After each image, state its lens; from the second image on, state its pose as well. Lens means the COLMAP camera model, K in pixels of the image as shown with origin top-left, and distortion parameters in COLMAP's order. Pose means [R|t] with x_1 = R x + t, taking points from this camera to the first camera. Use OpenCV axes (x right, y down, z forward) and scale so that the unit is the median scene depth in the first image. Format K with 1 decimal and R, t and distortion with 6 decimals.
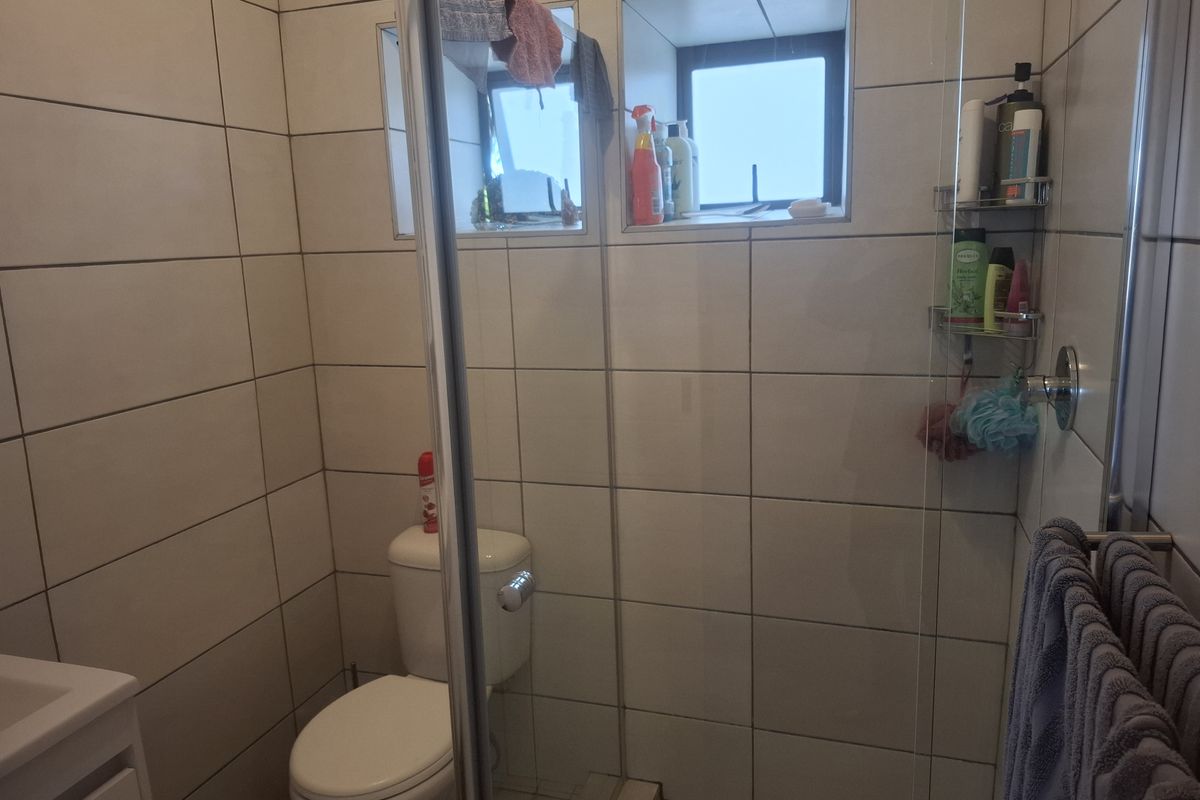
lens RADIAL K [[836.1, 0, 605.5], [0, 836.1, 391.0], [0, 0, 1]] dist [0.090439, -0.112958]
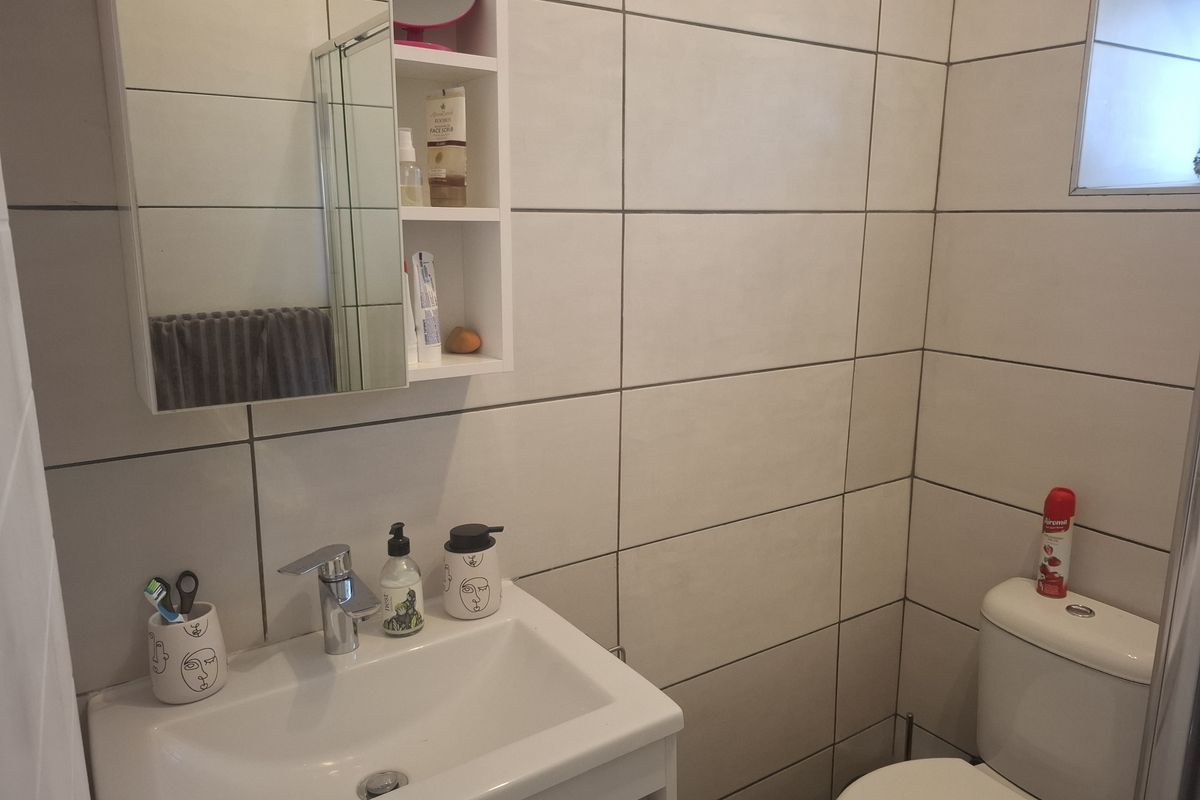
lens RADIAL K [[836.1, 0, 605.5], [0, 836.1, 391.0], [0, 0, 1]] dist [0.090439, -0.112958]
pose [[0.787546, 0.163391, -0.594201, -0.099530], [-0.144659, 0.986285, 0.079475, -0.012074], [0.599037, 0.023367, 0.800380, 0.168115]]
